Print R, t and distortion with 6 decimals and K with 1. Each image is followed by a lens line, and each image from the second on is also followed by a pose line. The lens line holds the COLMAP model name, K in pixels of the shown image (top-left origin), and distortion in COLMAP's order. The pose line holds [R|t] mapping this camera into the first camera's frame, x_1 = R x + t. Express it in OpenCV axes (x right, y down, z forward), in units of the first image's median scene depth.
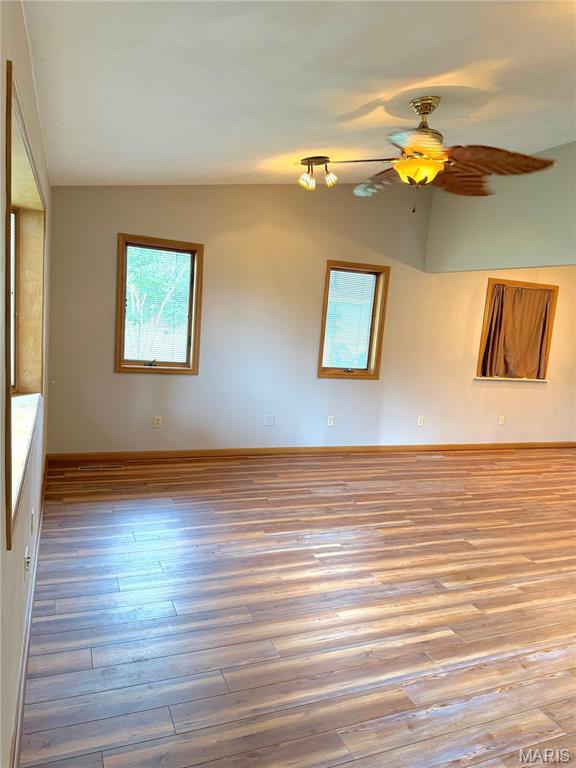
lens RADIAL K [[541.8, 0, 292.2], [0, 541.8, 382.4], [0, 0, 1]] dist [0.067642, -0.048277]
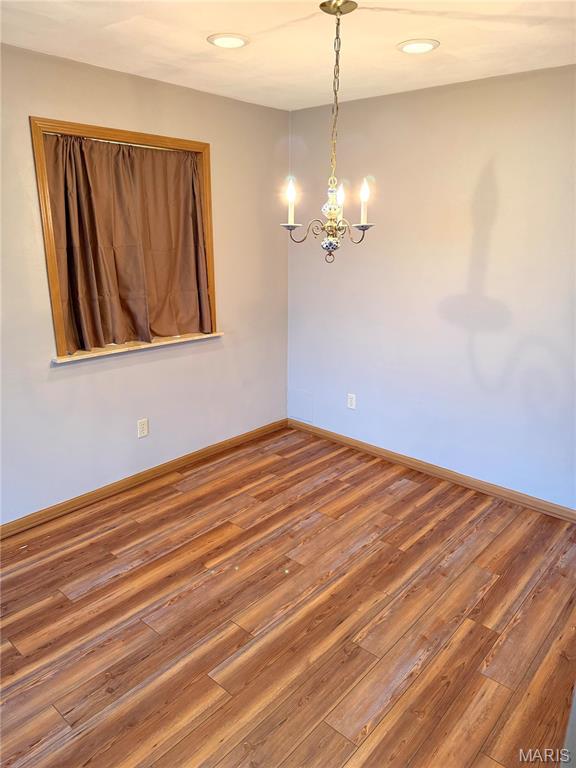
lens RADIAL K [[541.8, 0, 290.6], [0, 541.8, 382.1], [0, 0, 1]] dist [0.067642, -0.048277]
pose [[0.895345, -0.184932, 0.405164, 0.315266], [0.118144, 0.975746, 0.184289, -0.048600], [-0.429418, -0.117134, 0.895477, 0.507515]]
